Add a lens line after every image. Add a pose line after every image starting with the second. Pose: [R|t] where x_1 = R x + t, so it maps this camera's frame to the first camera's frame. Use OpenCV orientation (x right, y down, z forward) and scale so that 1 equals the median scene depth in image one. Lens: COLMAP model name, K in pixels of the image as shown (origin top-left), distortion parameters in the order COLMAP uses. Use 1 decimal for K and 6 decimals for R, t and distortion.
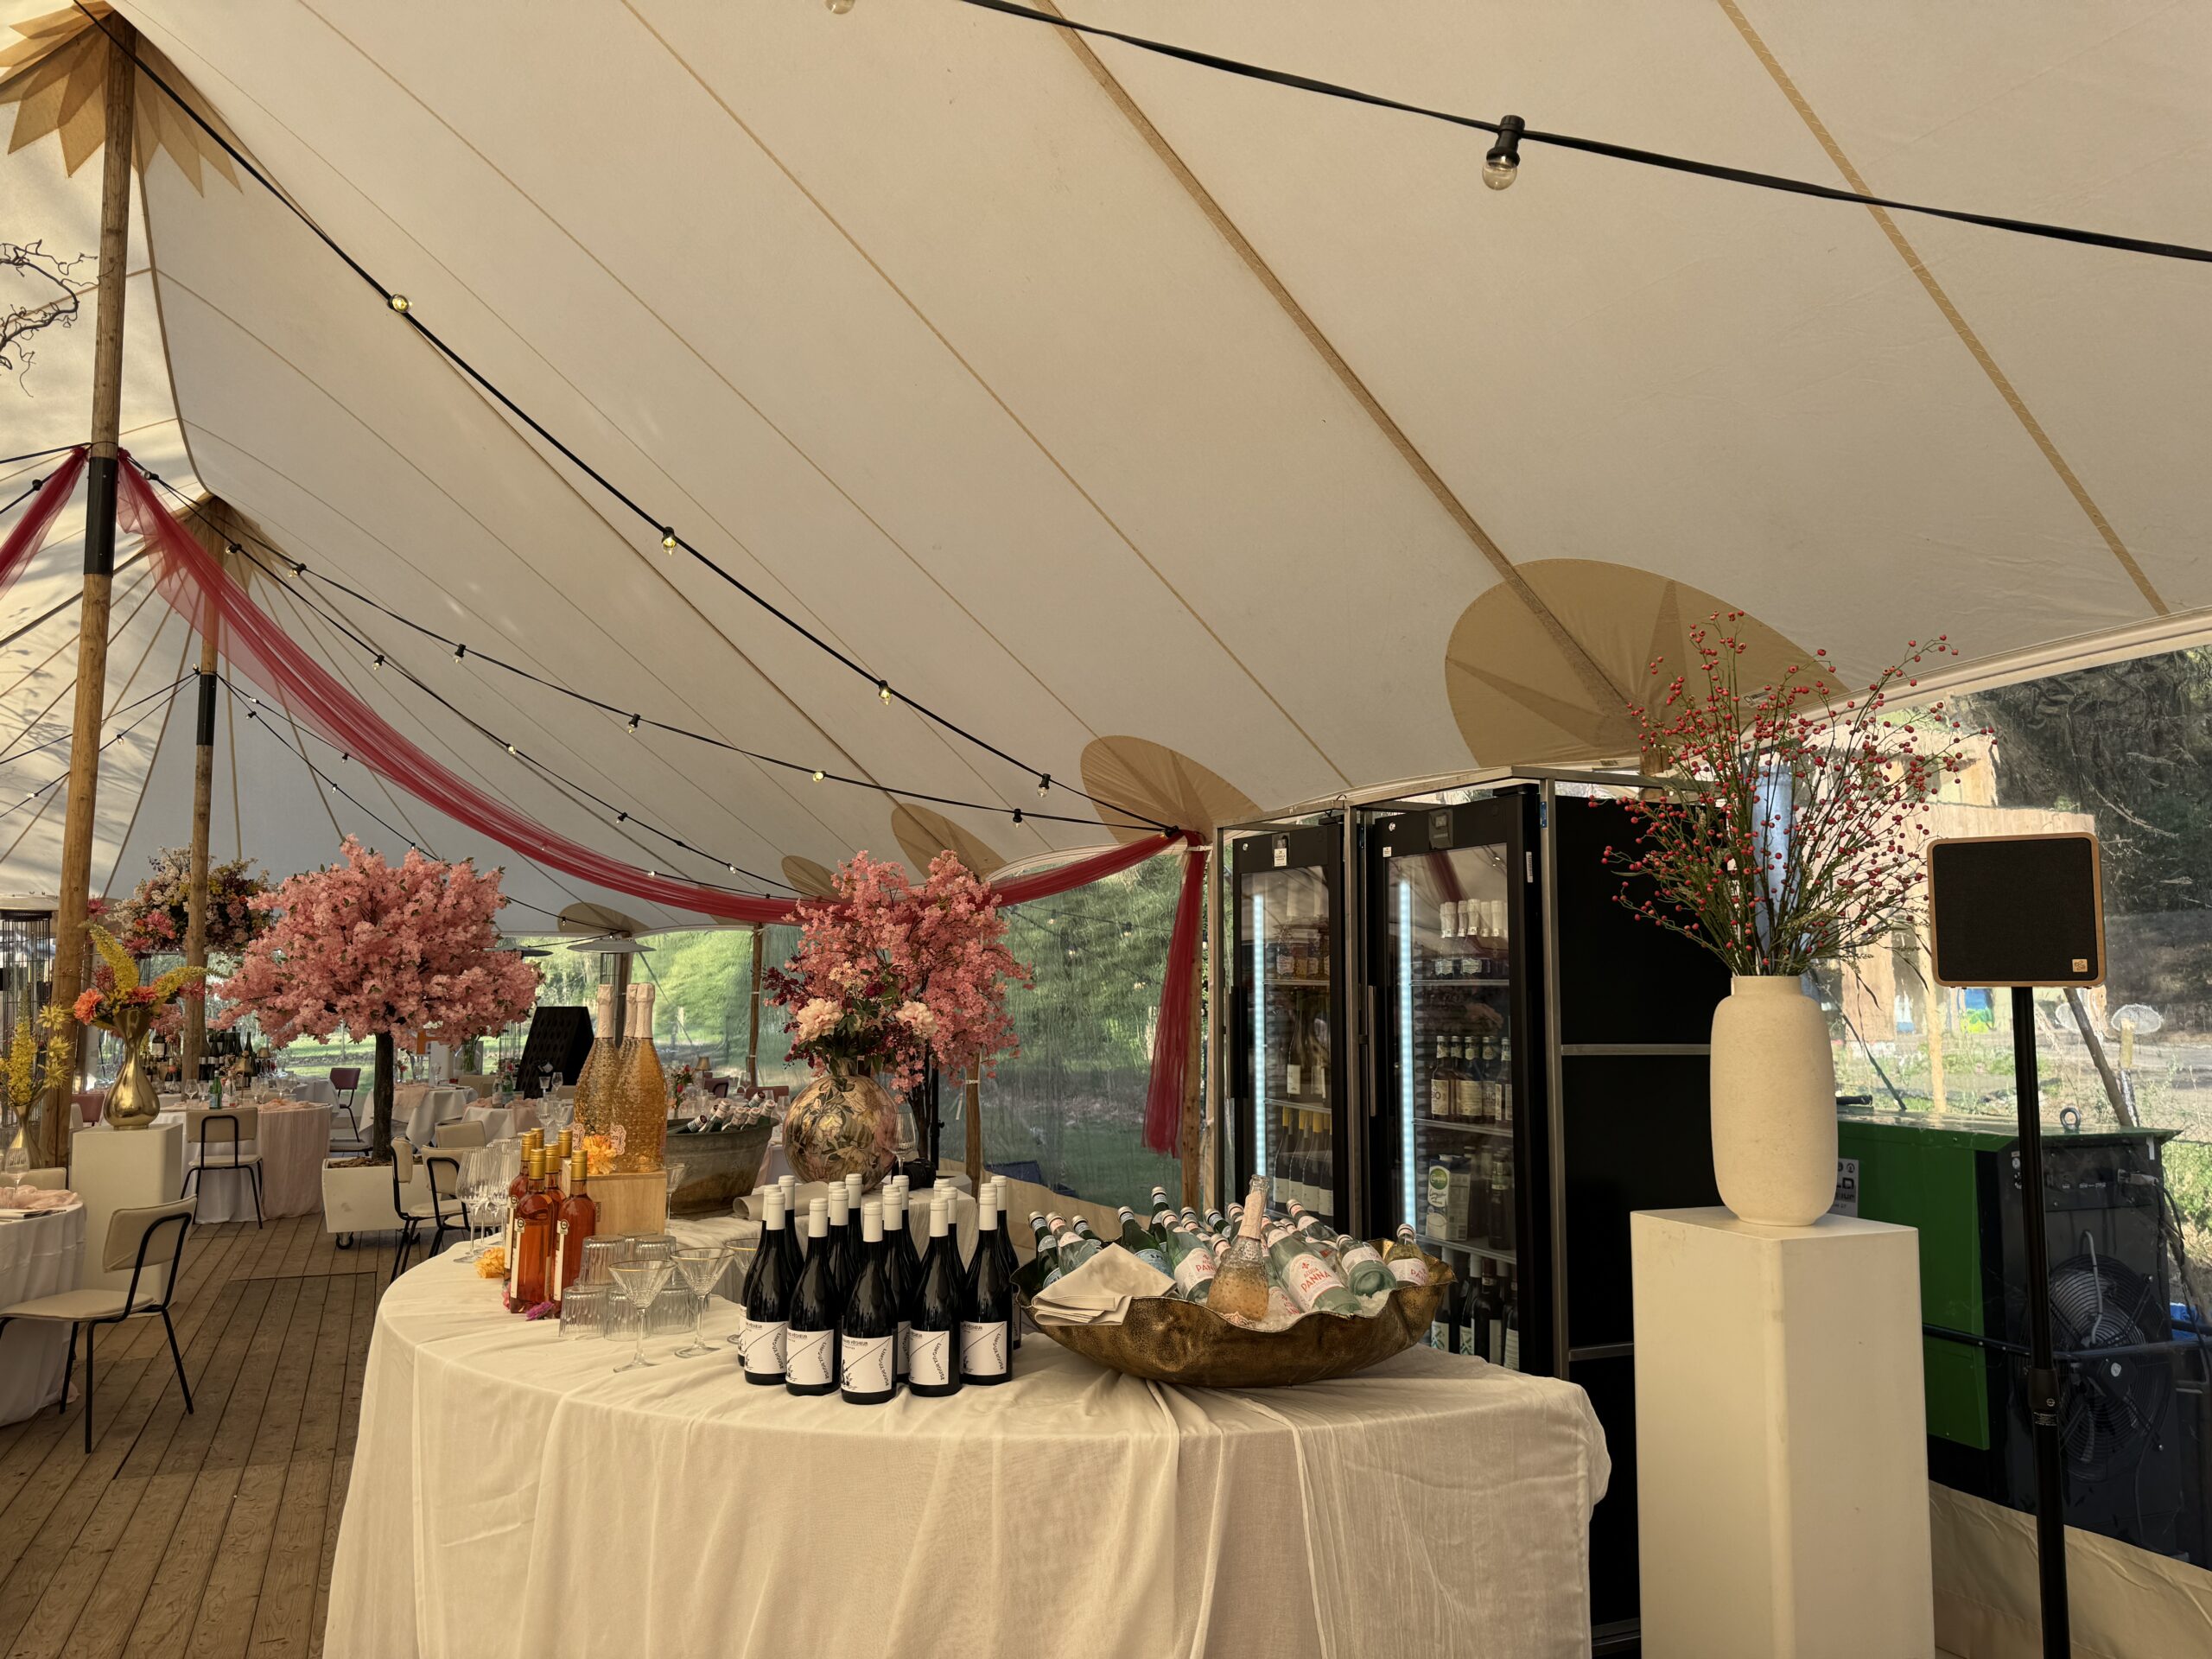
lens RADIAL K [[1680.8, 0, 1106.0], [0, 1680.8, 829.5], [0, 0, 1]] dist [-0.001776, -0.001487]
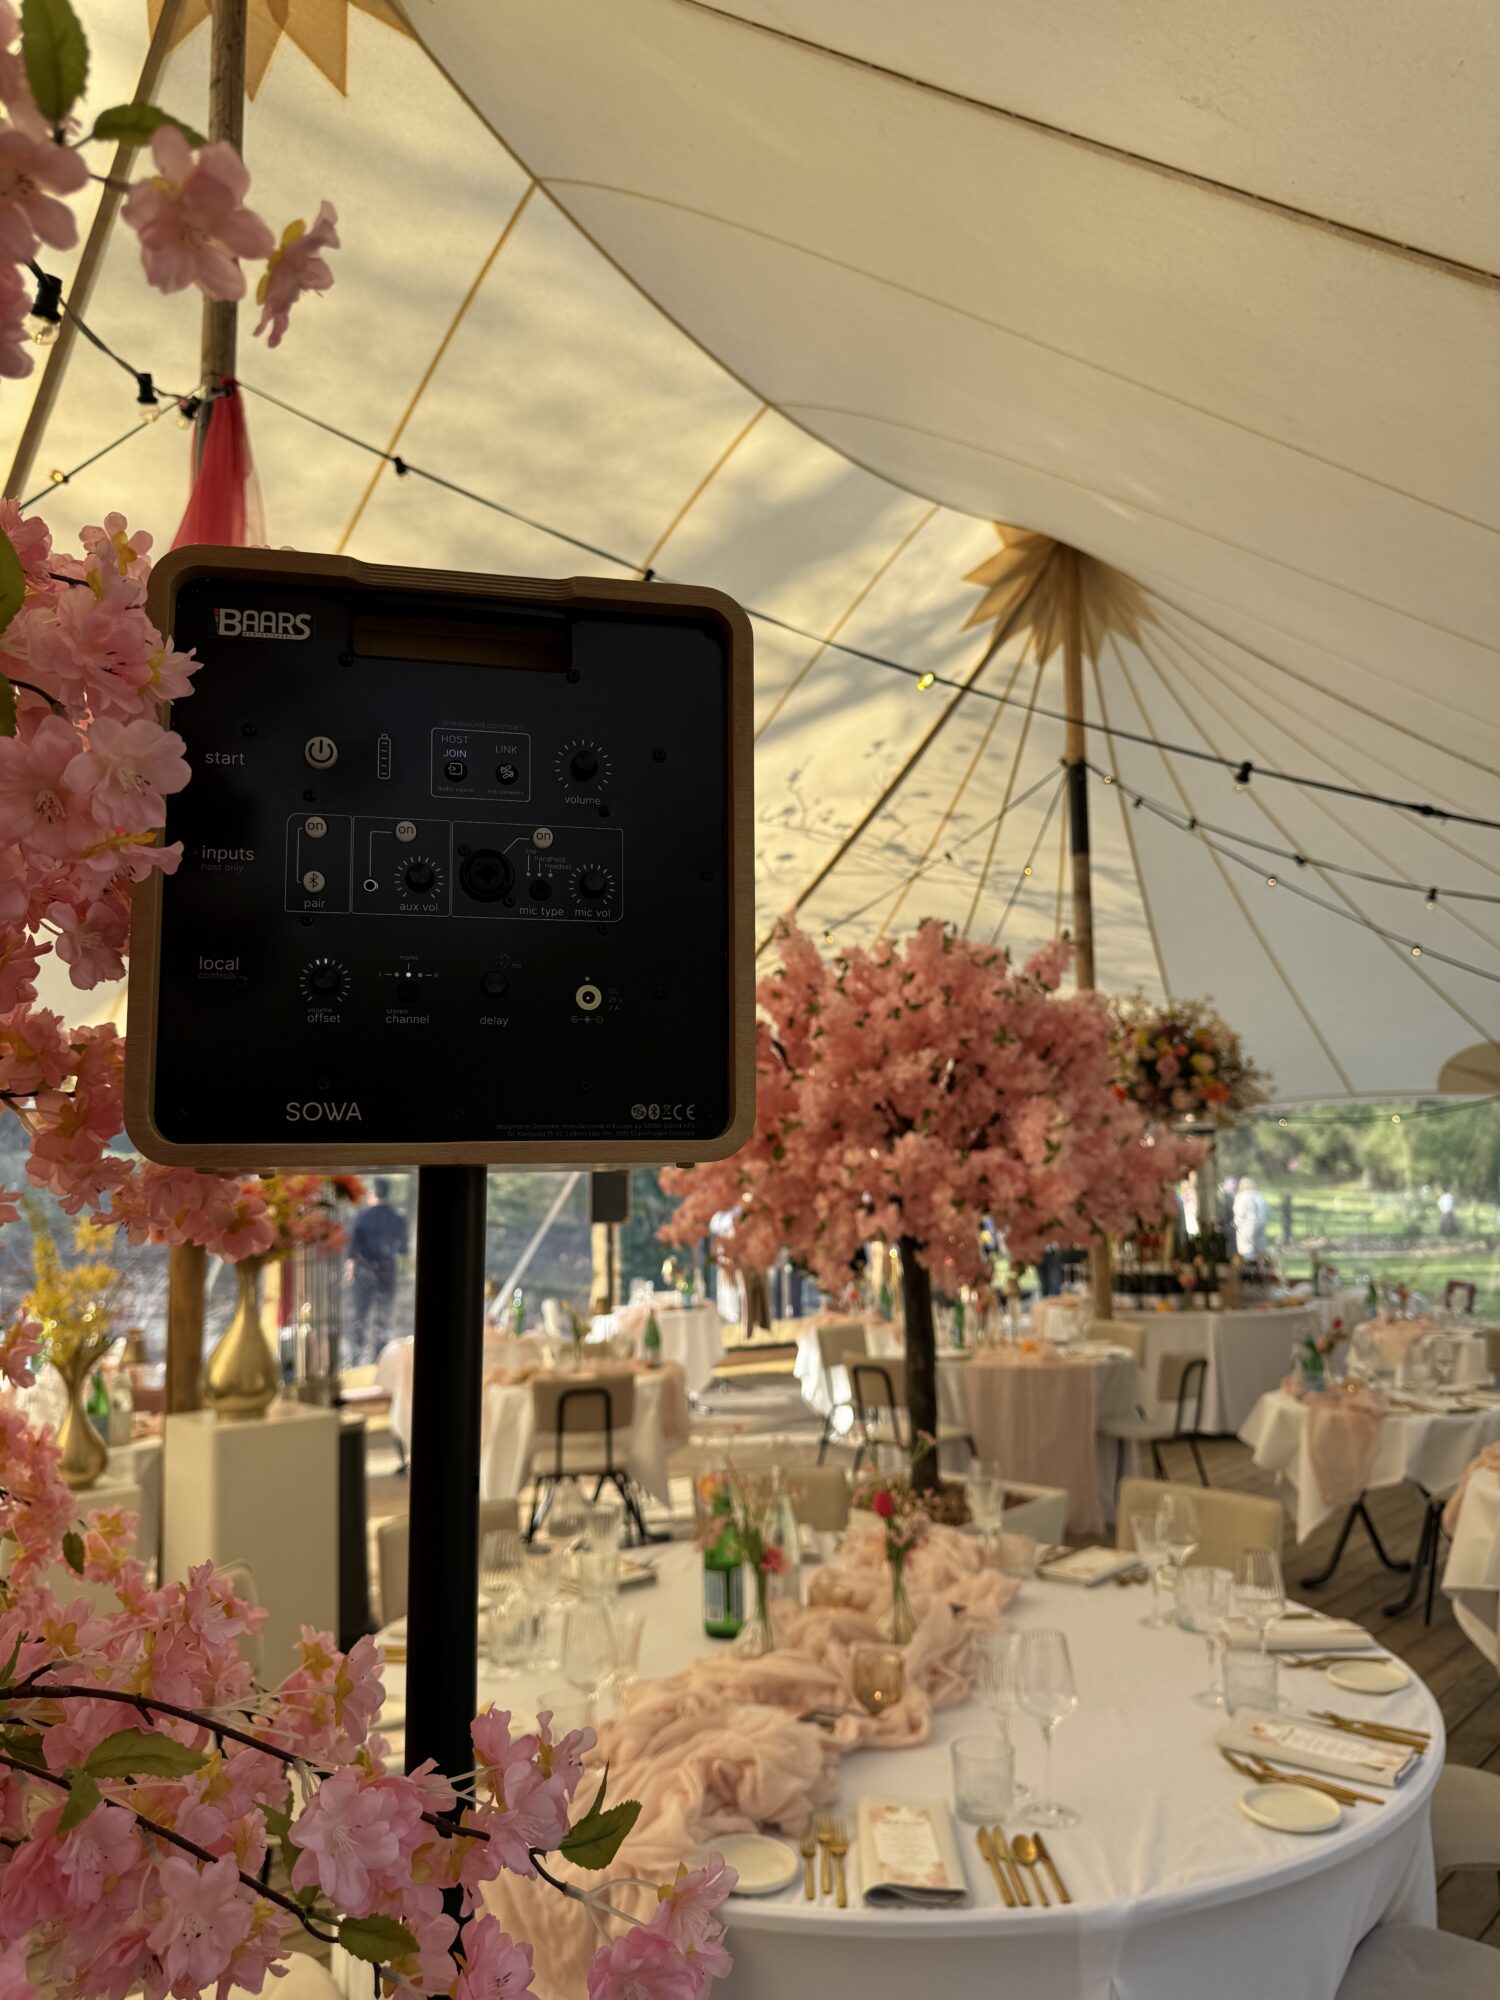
lens RADIAL K [[1519.7, 0, 750.0], [0, 1519.7, 1000.0], [0, 0, 1]] dist [-0.001776, -0.001487]
pose [[0.399896, -0.130916, -0.907163, 0.018339], [0.111994, 0.989310, -0.093401, 0.066786], [0.909692, -0.064245, 0.410283, 0.630787]]
